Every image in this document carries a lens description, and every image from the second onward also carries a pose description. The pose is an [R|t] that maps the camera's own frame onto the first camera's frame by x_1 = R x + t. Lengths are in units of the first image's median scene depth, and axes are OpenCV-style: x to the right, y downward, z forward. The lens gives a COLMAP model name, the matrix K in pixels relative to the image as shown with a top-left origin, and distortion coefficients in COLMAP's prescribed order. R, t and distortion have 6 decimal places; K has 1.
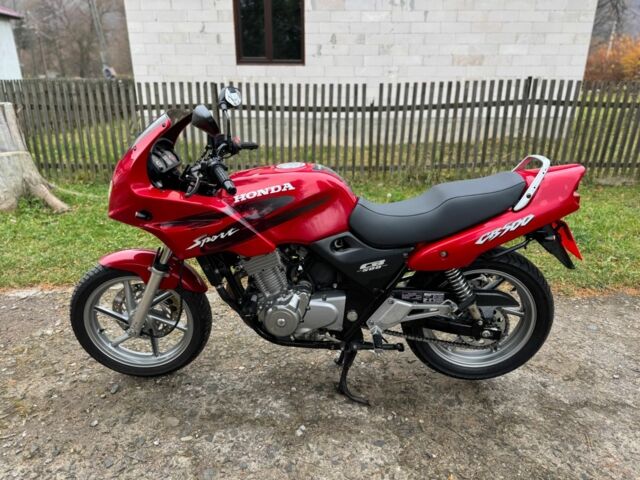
lens RADIAL K [[446.1, 0, 322.8], [0, 446.1, 242.3], [0, 0, 1]] dist [0.010717, -0.011487]
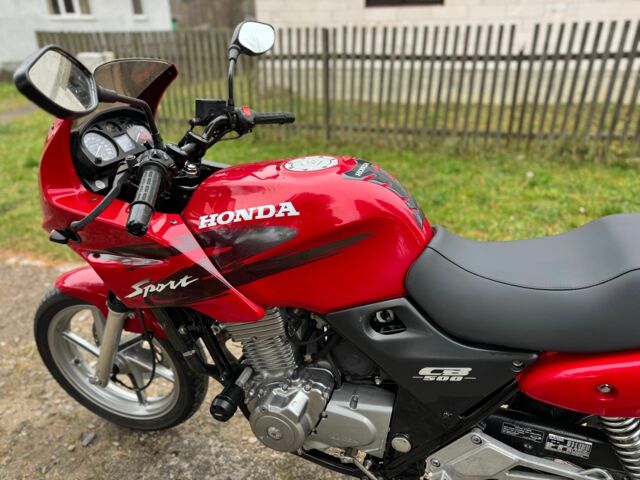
lens RADIAL K [[446.1, 0, 323.0], [0, 446.1, 234.5], [0, 0, 1]] dist [0.010717, -0.011487]
pose [[0.954775, 0.103686, -0.278664, 0.094533], [-0.079865, 0.992216, 0.095551, -0.127217], [0.286402, -0.068975, 0.955624, 0.435926]]
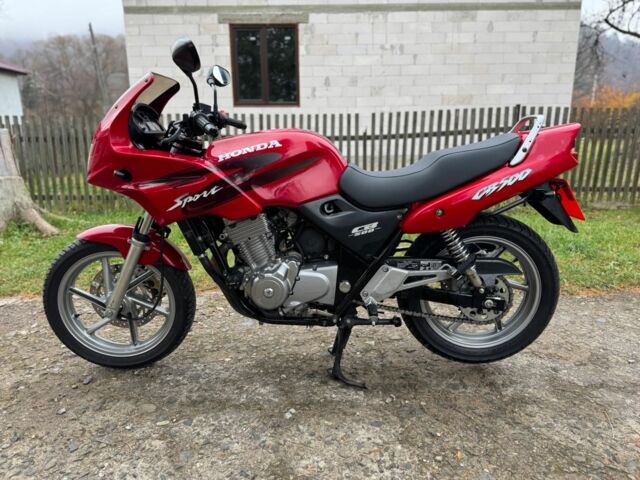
lens RADIAL K [[446.1, 0, 323.0], [0, 446.1, 243.0], [0, 0, 1]] dist [0.010717, -0.011487]
pose [[0.999890, -0.013598, 0.005936, 0.015047], [0.014189, 0.993285, -0.114816, 0.170059], [-0.004335, 0.114888, 0.993369, 0.058755]]
